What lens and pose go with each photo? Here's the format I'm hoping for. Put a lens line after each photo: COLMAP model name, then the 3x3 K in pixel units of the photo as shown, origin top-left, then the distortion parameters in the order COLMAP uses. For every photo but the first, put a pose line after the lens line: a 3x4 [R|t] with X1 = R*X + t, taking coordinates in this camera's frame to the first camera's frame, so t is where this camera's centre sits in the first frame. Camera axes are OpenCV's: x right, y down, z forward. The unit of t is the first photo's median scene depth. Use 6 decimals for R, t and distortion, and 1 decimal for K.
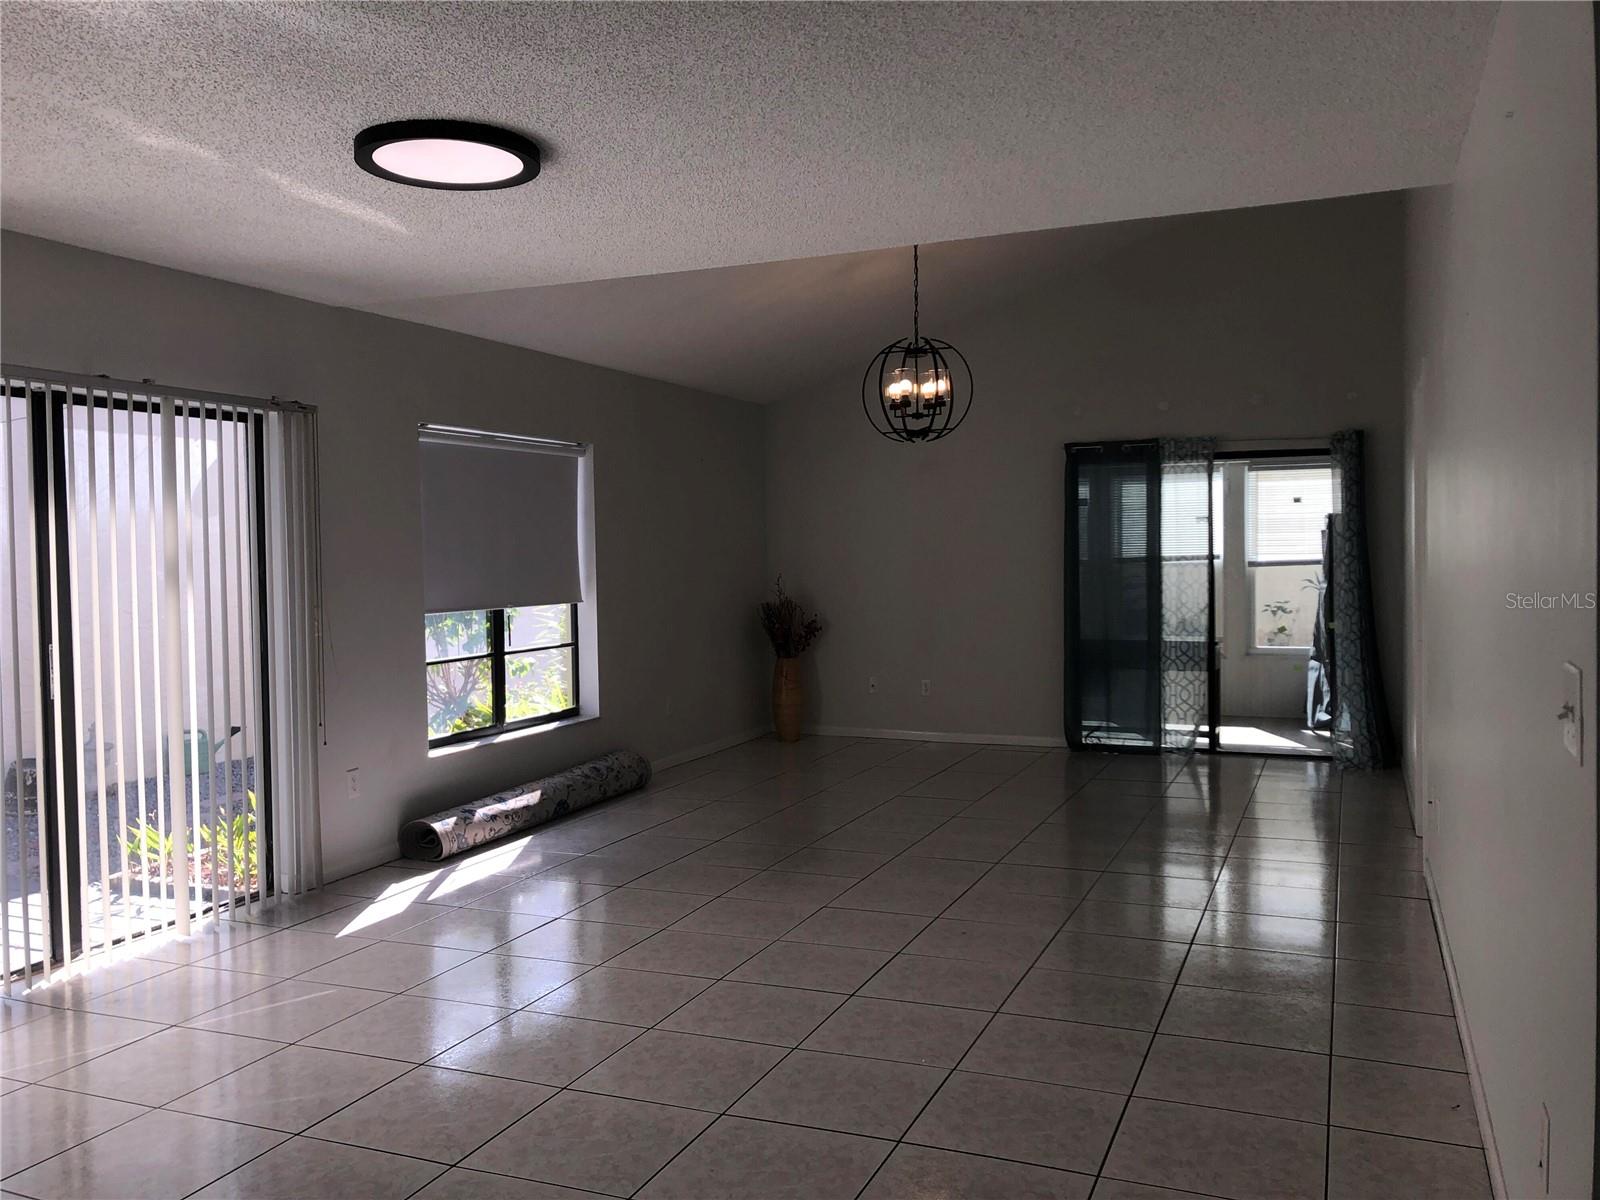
lens RADIAL K [[1321.2, 0, 792.4], [0, 1321.2, 585.0], [0, 0, 1]] dist [0.054296, -0.063084]
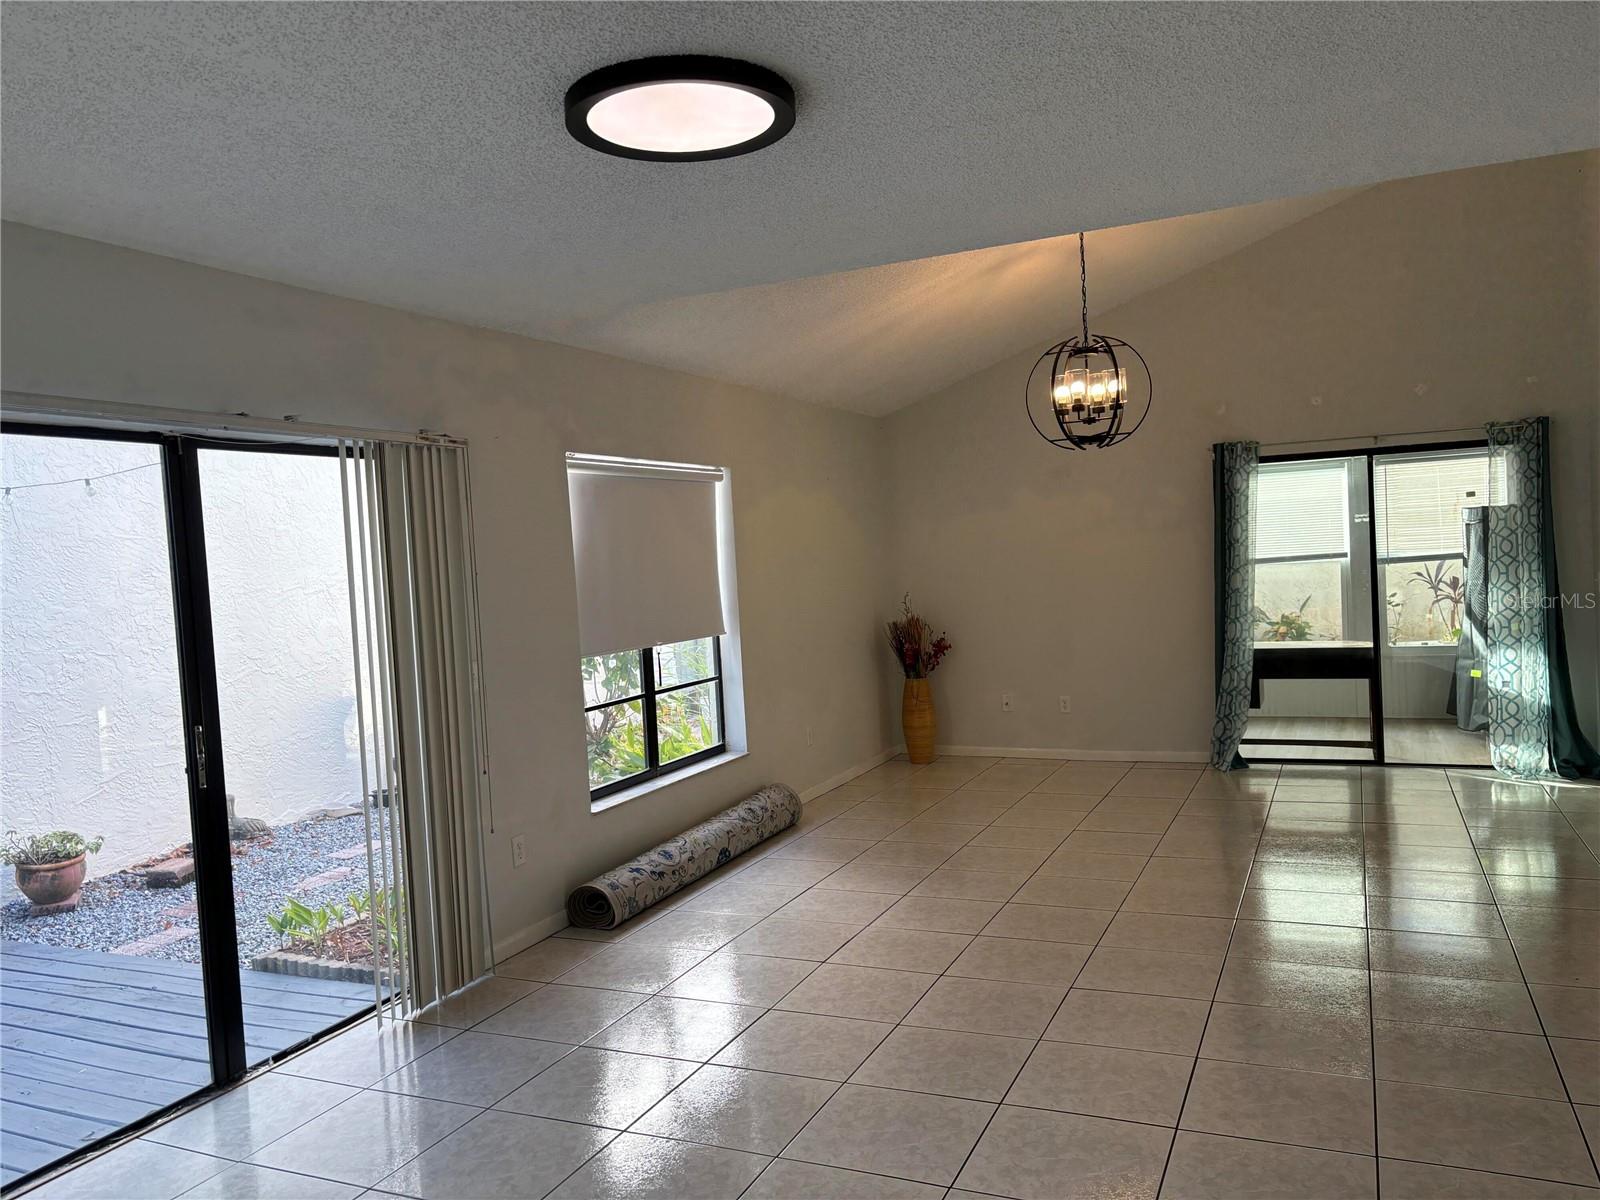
lens RADIAL K [[1211.7, 0, 783.0], [0, 1211.7, 612.5], [0, 0, 1]] dist [0.053173, -0.059485]
pose [[0.998827, -0.036617, -0.031685, -0.094523], [0.037324, 0.999060, 0.022024, -0.020973], [0.030849, -0.023181, 0.999255, 0.140375]]
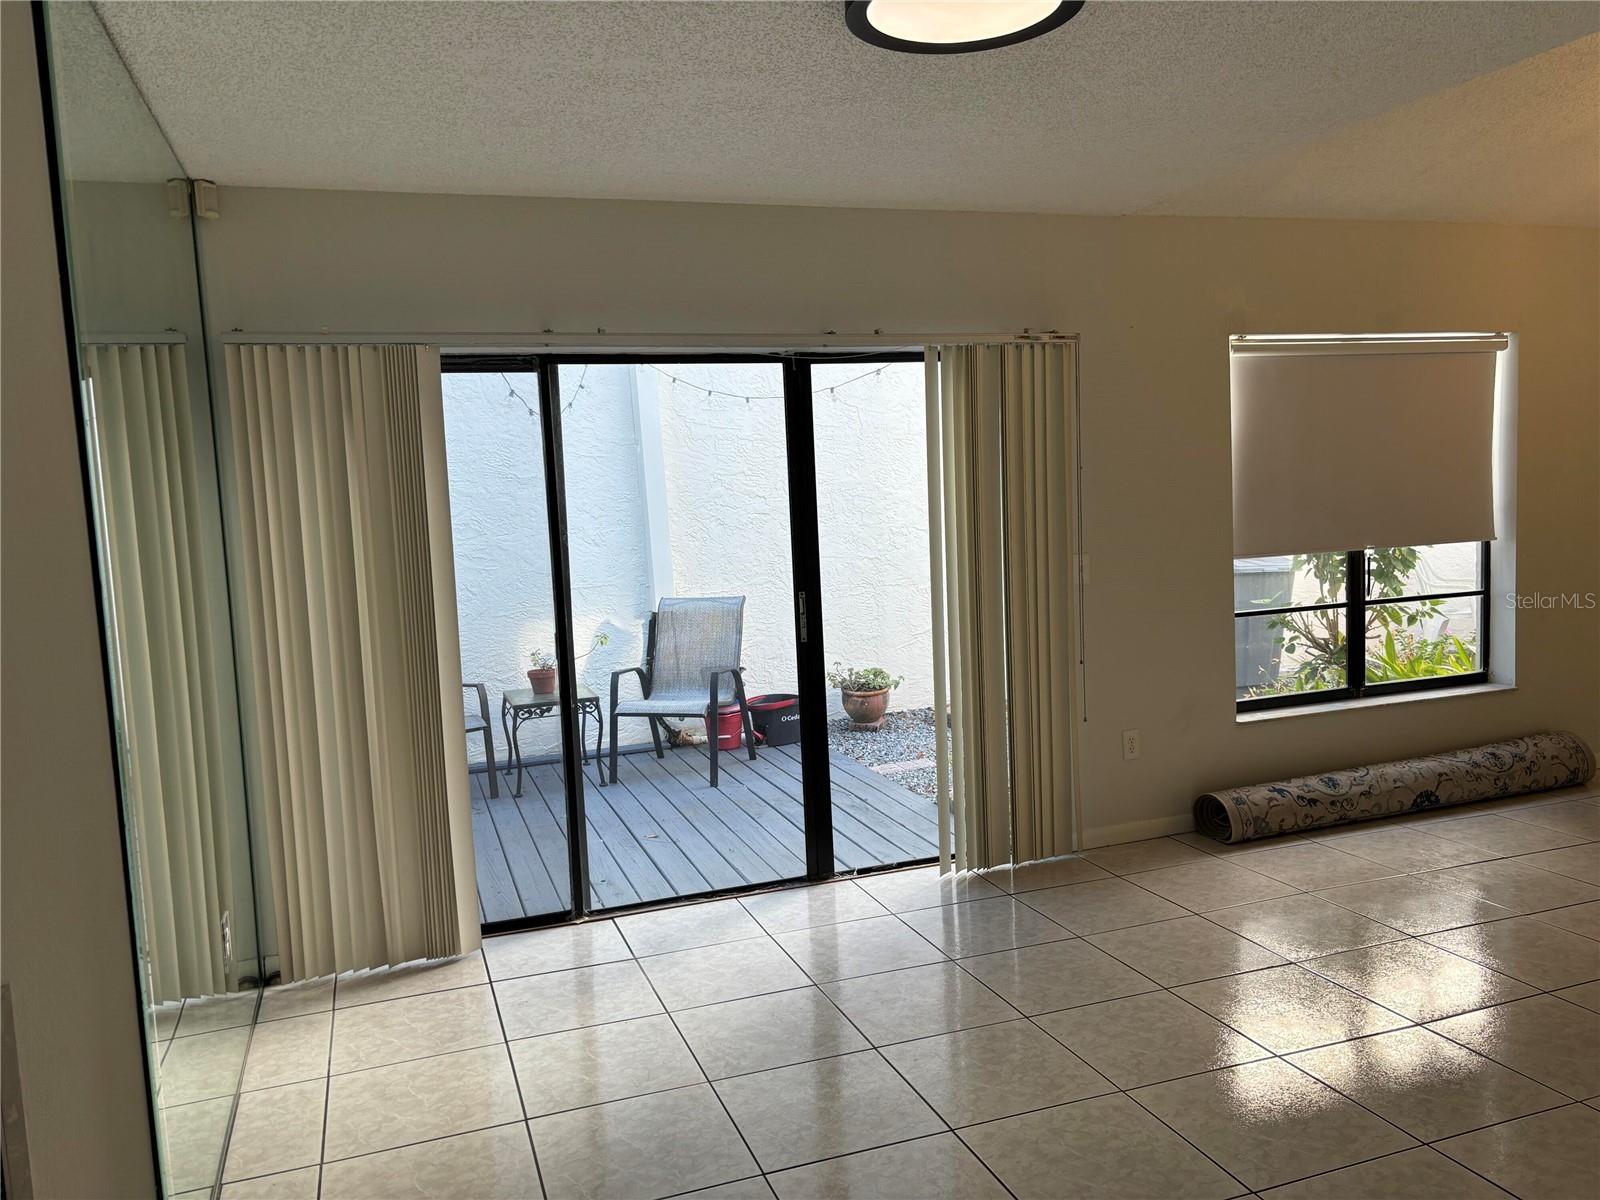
lens RADIAL K [[1211.7, 0, 808.6], [0, 1211.7, 606.8], [0, 0, 1]] dist [0.053173, -0.059485]
pose [[0.667374, 0.059960, -0.742305, 0.114254], [0.015715, 0.995398, 0.094532, -0.023182], [0.744557, -0.074754, 0.663360, 0.230336]]
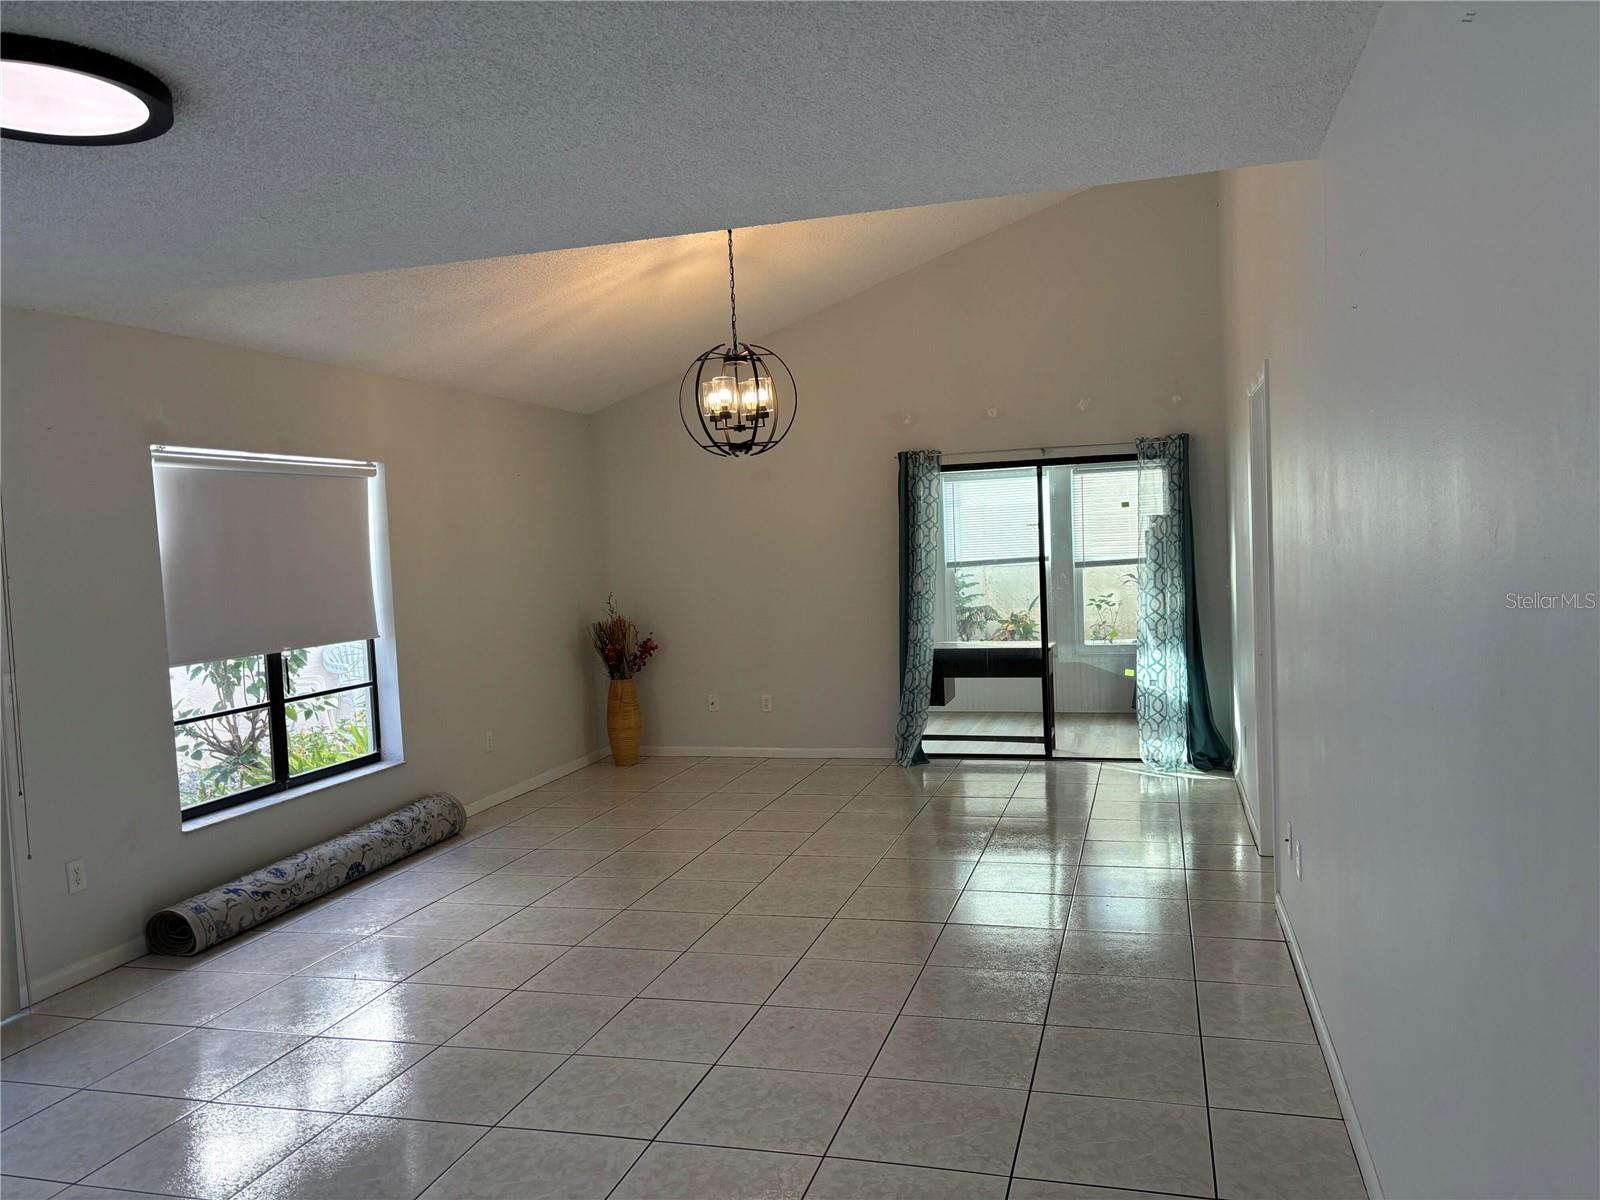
lens RADIAL K [[1211.7, 0, 817.4], [0, 1211.7, 604.1], [0, 0, 1]] dist [0.053173, -0.059485]
pose [[0.991325, -0.033003, 0.127221, 0.035302], [0.029811, 0.999193, 0.026913, -0.024531], [-0.128007, -0.022887, 0.991509, 0.139061]]
